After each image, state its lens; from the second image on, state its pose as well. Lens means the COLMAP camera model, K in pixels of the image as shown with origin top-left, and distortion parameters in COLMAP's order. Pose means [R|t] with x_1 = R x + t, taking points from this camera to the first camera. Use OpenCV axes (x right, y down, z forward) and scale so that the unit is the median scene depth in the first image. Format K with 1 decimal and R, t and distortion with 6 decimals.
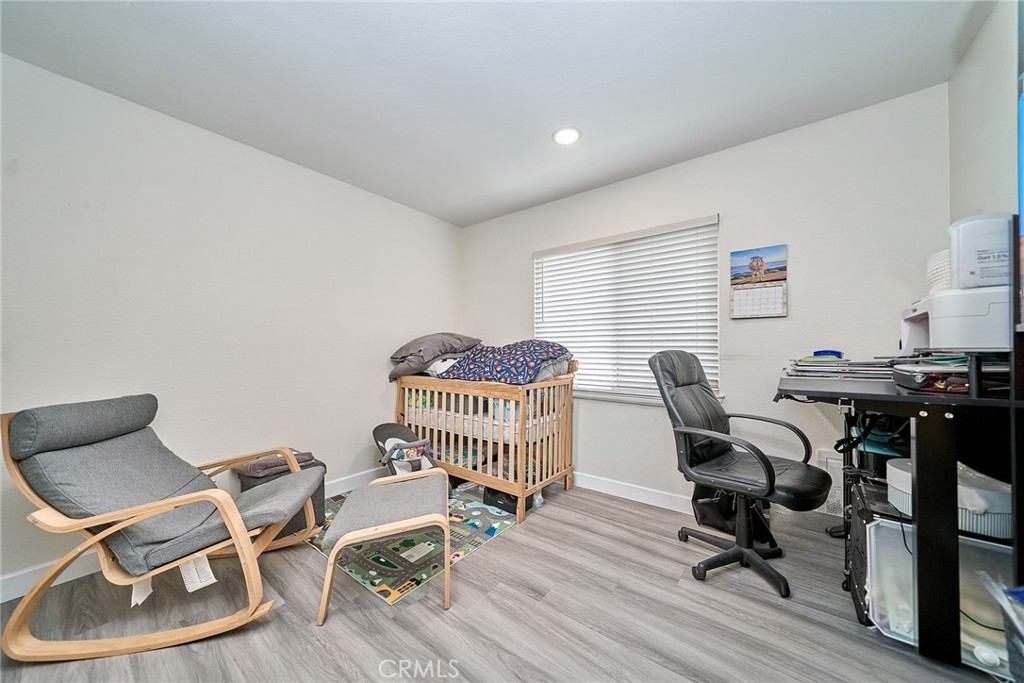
lens RADIAL K [[359.3, 0, 516.1], [0, 359.3, 347.1], [0, 0, 1]] dist [0.000588, 0.000011]
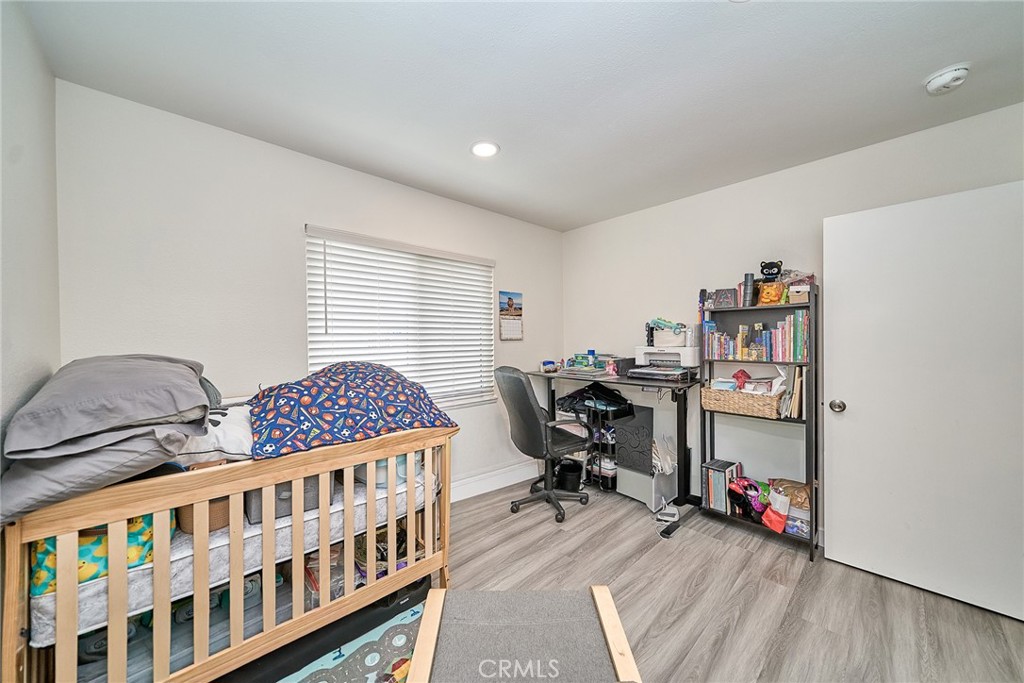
lens RADIAL K [[359.3, 0, 516.1], [0, 359.3, 347.1], [0, 0, 1]] dist [0.000588, 0.000011]
pose [[0.156528, -0.020983, 0.987451, -0.735521], [0.006388, 0.999775, 0.020233, -0.078161], [-0.987653, 0.003141, 0.156627, 0.723420]]
